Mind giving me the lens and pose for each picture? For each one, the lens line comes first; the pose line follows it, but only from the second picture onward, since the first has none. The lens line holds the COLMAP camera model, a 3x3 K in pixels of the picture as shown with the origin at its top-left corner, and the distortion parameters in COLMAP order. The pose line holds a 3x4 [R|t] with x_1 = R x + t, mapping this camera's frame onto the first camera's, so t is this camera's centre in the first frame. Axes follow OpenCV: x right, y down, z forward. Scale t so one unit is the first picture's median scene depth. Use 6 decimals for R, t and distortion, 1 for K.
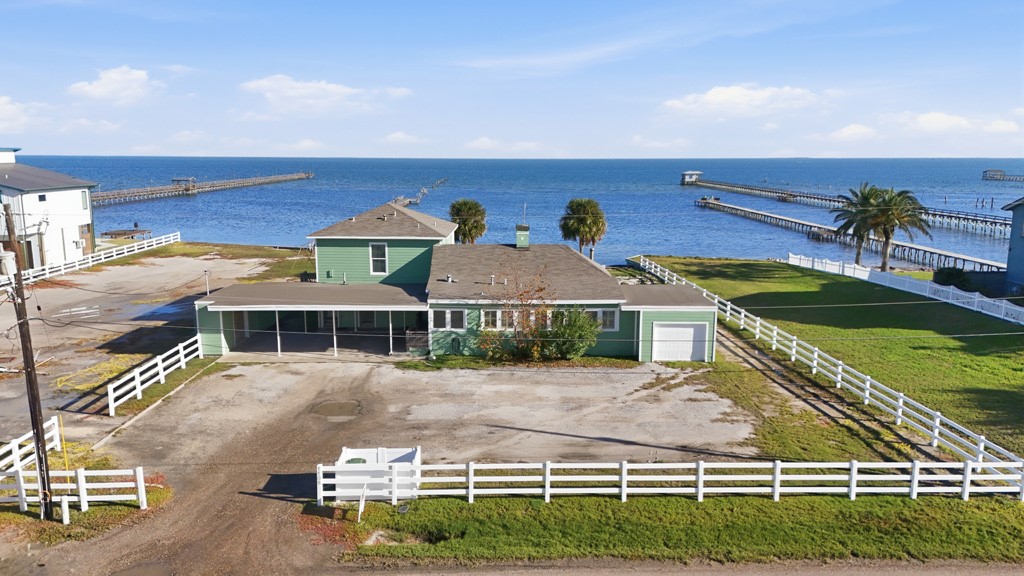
lens RADIAL K [[747.3, 0, 512.0], [0, 747.3, 288.0], [0, 0, 1]] dist [0.098540, -0.111305]
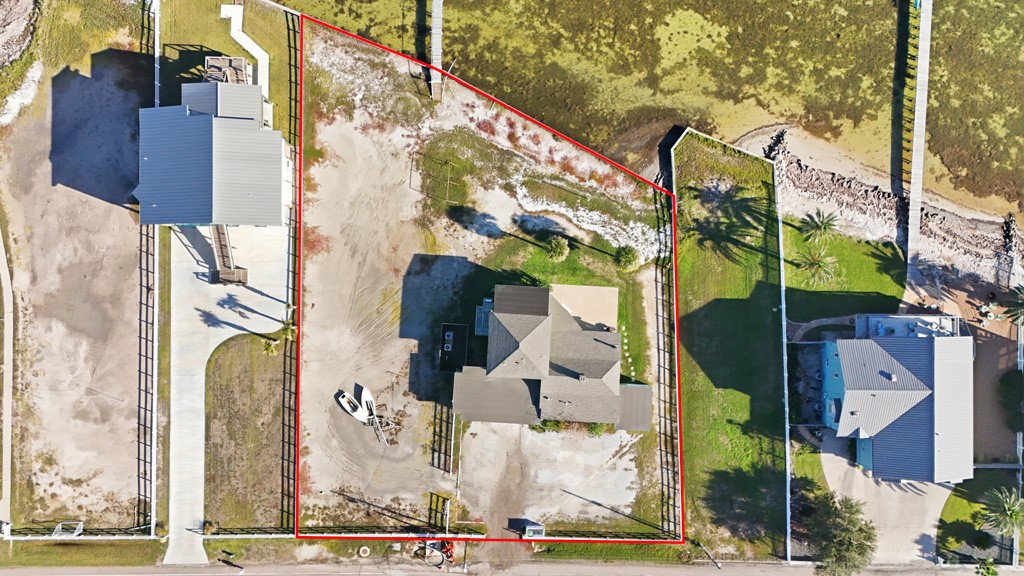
lens RADIAL K [[747.3, 0, 512.0], [0, 747.3, 288.0], [0, 0, 1]] dist [0.098540, -0.111305]
pose [[0.998386, 0.056790, 0.000177, -0.273951], [-0.010597, 0.183250, 0.983009, -3.006590], [0.055793, -0.981425, 0.183556, 1.105123]]
